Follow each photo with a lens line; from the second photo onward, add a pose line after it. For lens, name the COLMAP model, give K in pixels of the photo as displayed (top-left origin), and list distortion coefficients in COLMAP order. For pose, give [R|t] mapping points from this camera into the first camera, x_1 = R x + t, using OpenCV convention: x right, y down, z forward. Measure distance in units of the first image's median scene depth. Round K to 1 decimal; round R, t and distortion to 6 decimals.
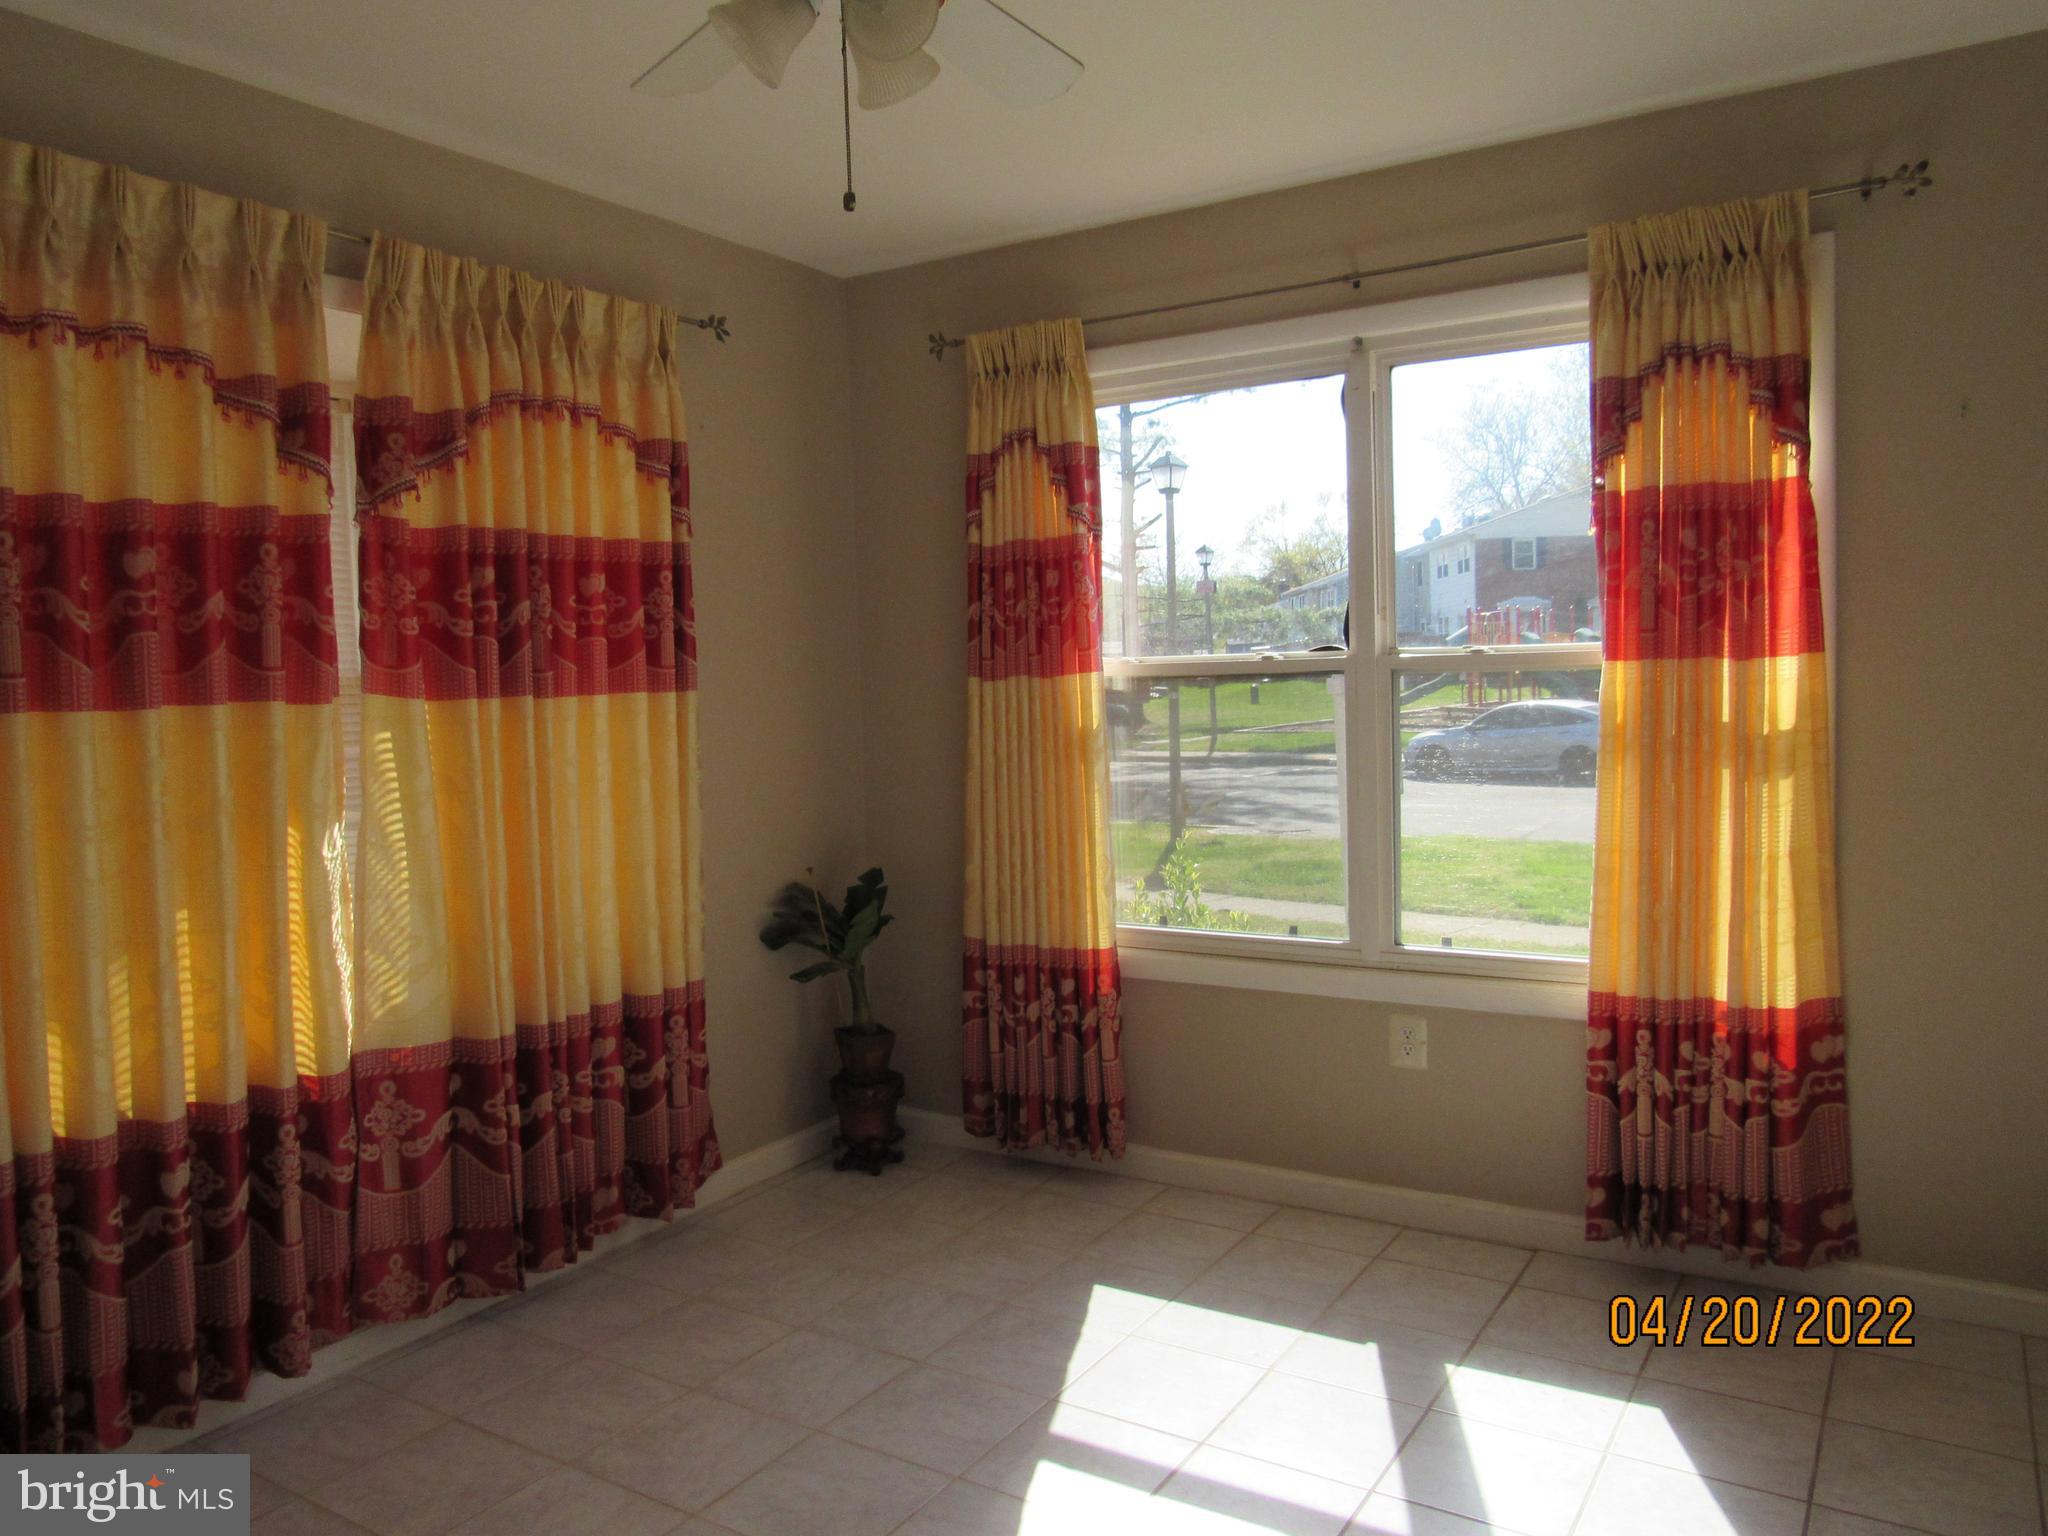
lens RADIAL K [[1454.9, 0, 1024.0], [0, 1454.9, 768.0], [0, 0, 1]] dist [-0.038279, 0.025011]
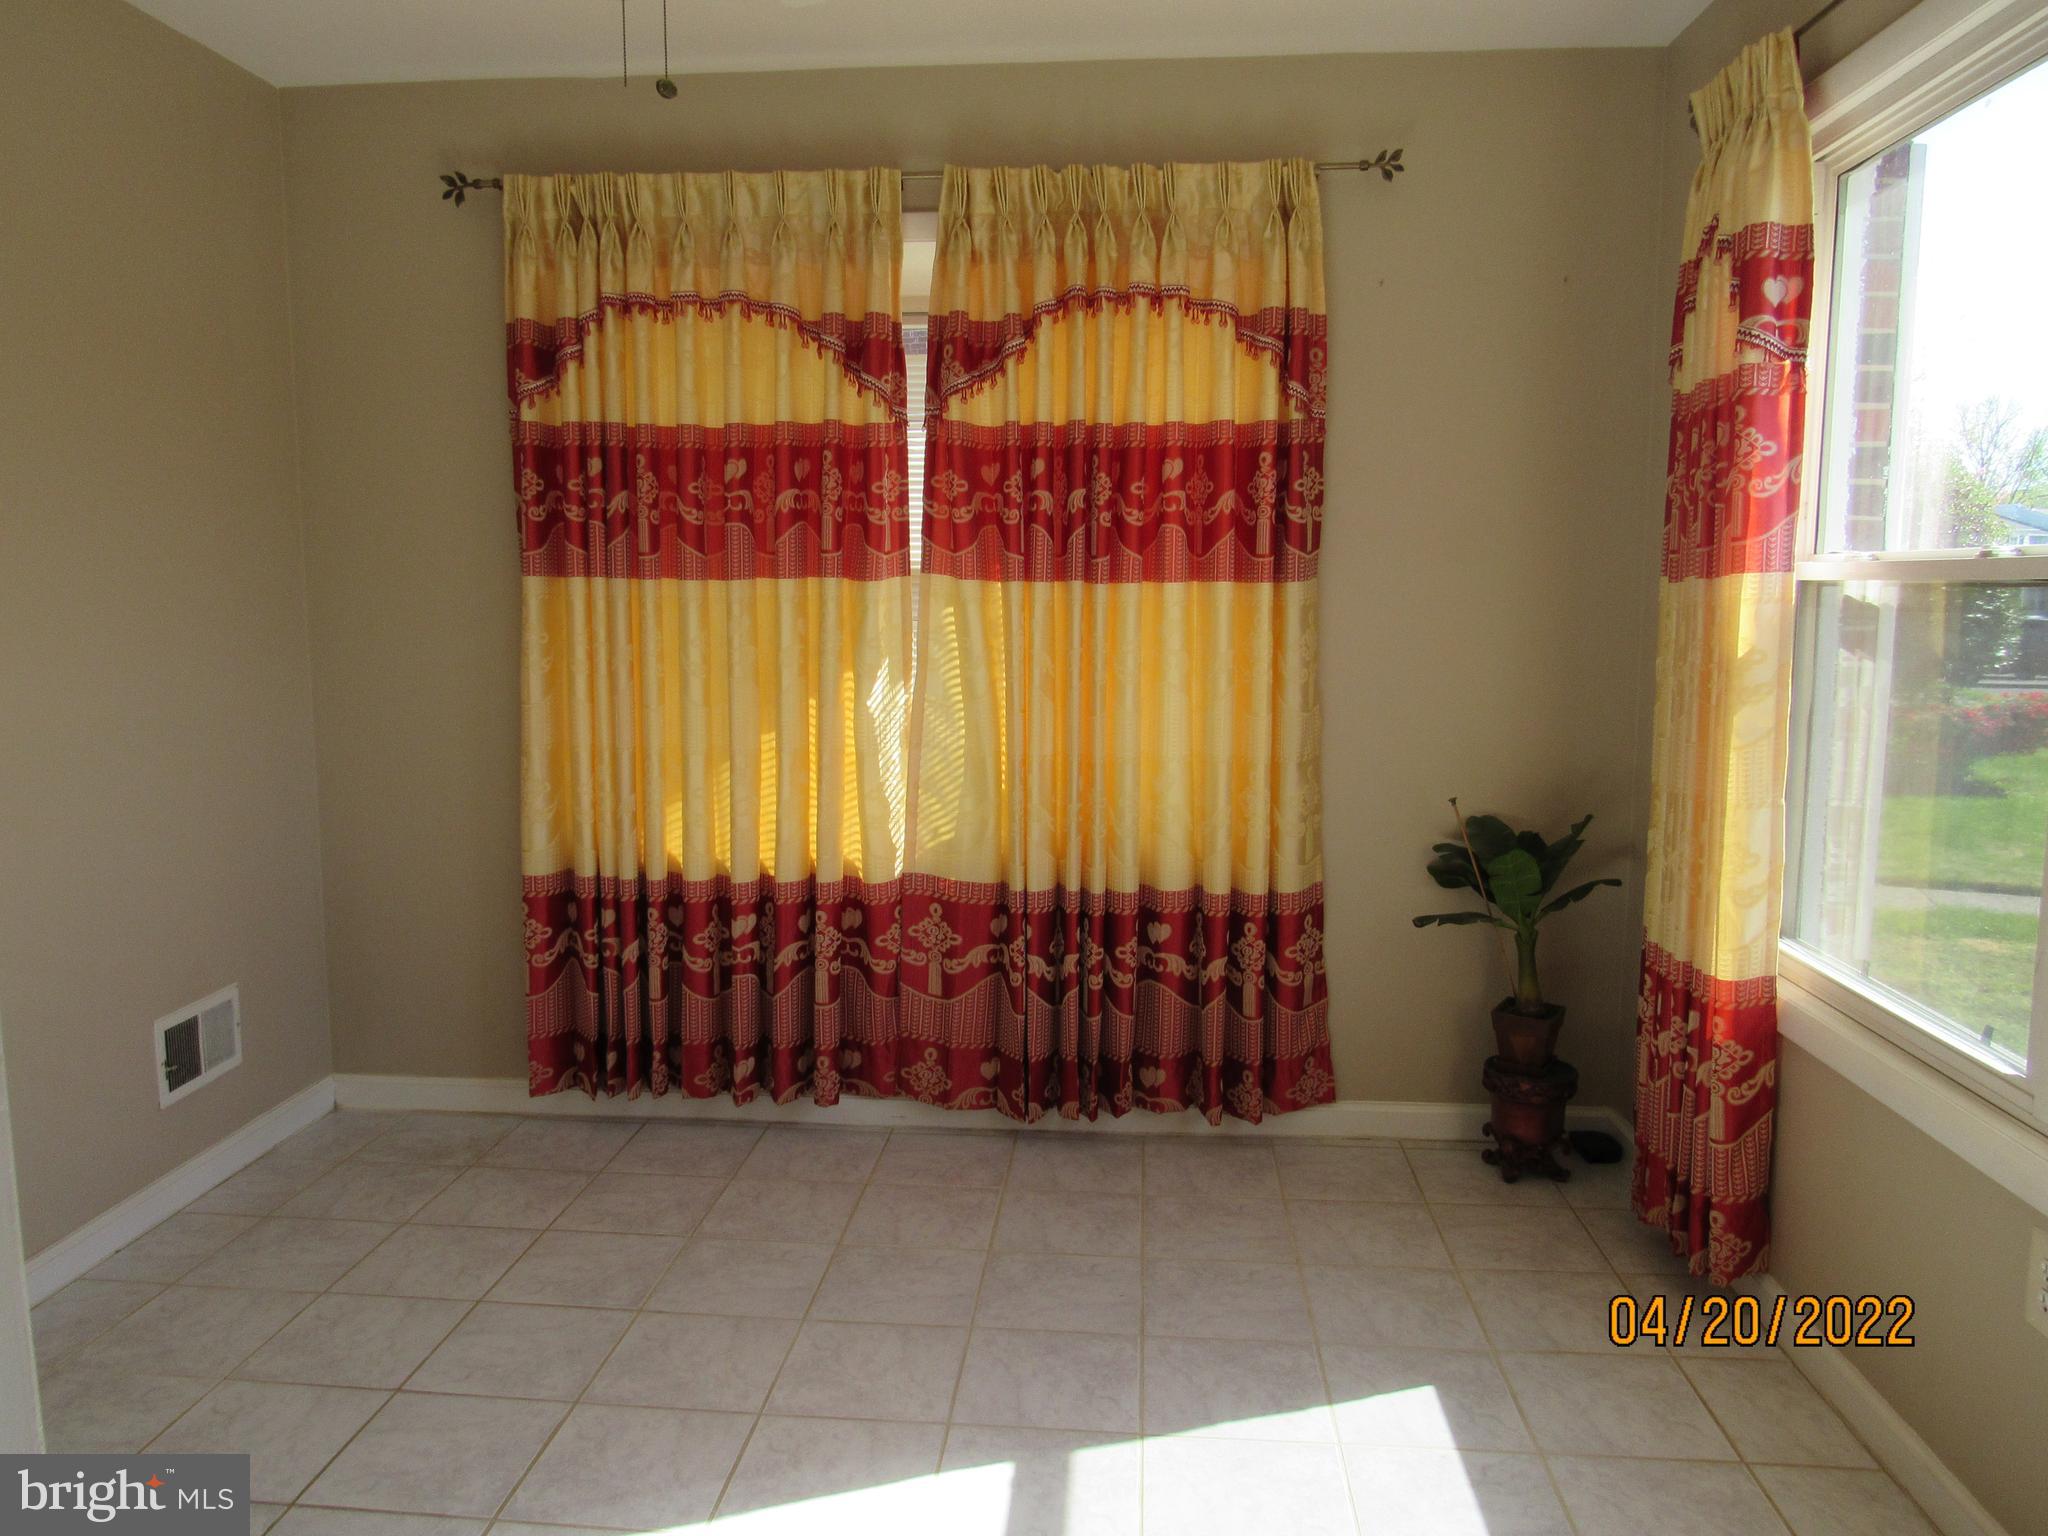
lens RADIAL K [[1468.7, 0, 1031.8], [0, 1468.7, 766.6], [0, 0, 1]] dist [-0.026684, 0.006187]
pose [[0.463616, 0.134832, -0.875717, 0.600458], [-0.072573, 0.990811, 0.114132, -0.035464], [0.883059, 0.010640, 0.469141, 0.476502]]
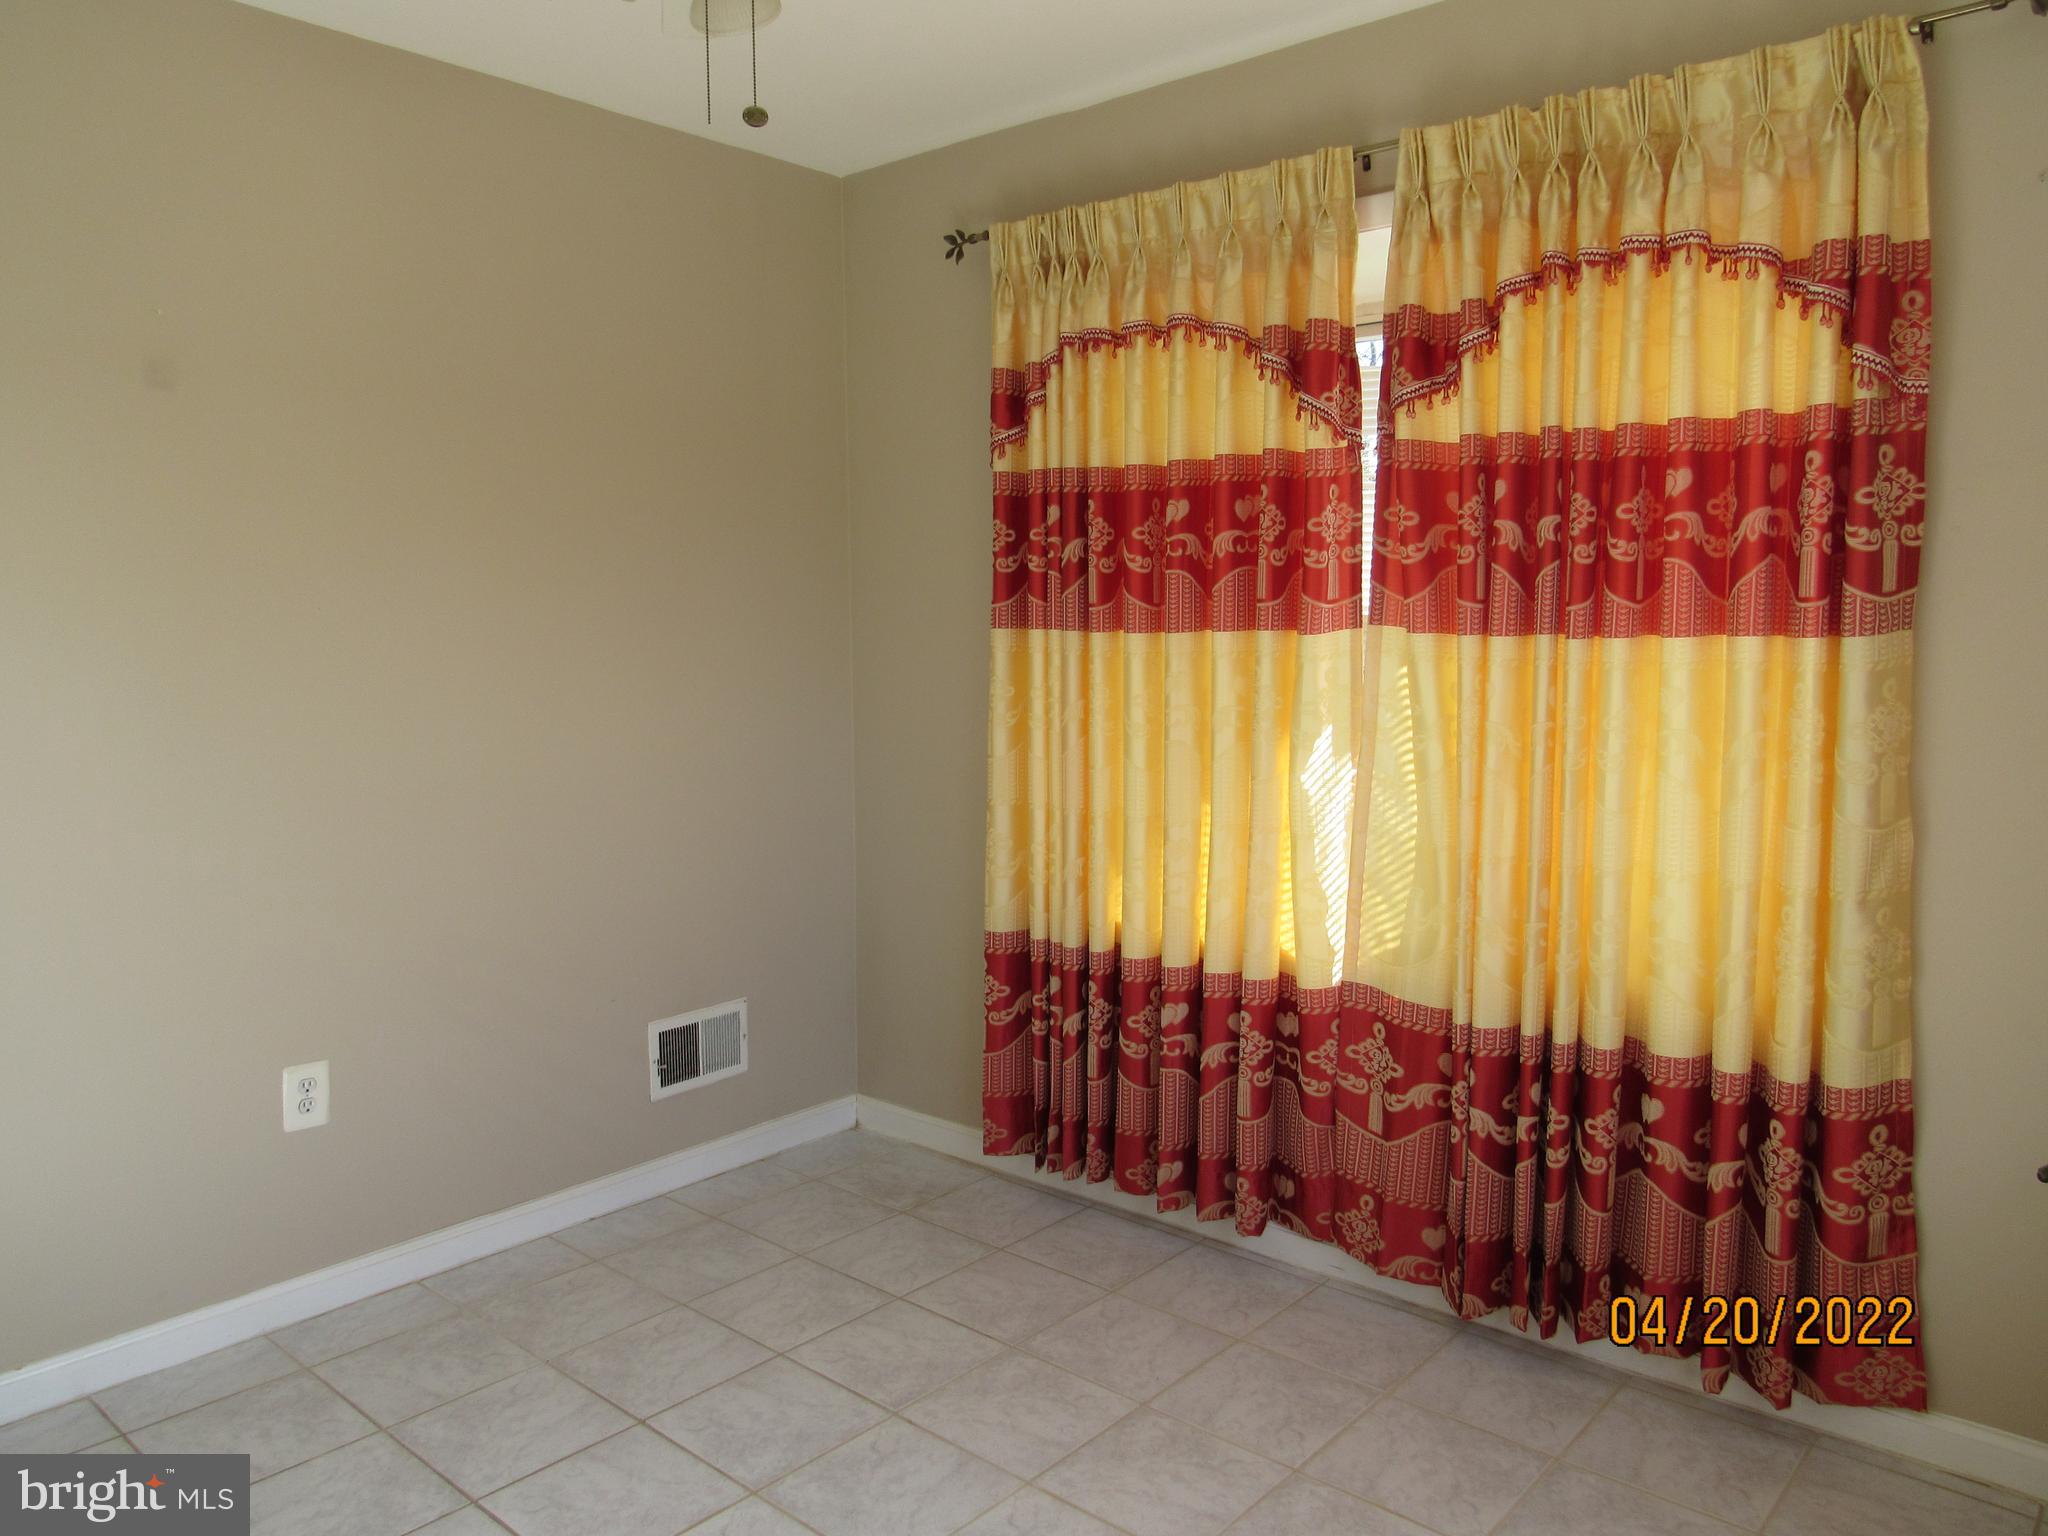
lens RADIAL K [[1478.7, 0, 1024.0], [0, 1478.7, 768.0], [0, 0, 1]] dist [-0.022193, 0.011948]
pose [[-0.155272, 0.125259, -0.979898, 0.525096], [-0.056751, 0.989159, 0.135436, -0.071720], [0.986240, 0.076640, -0.146480, 0.847674]]
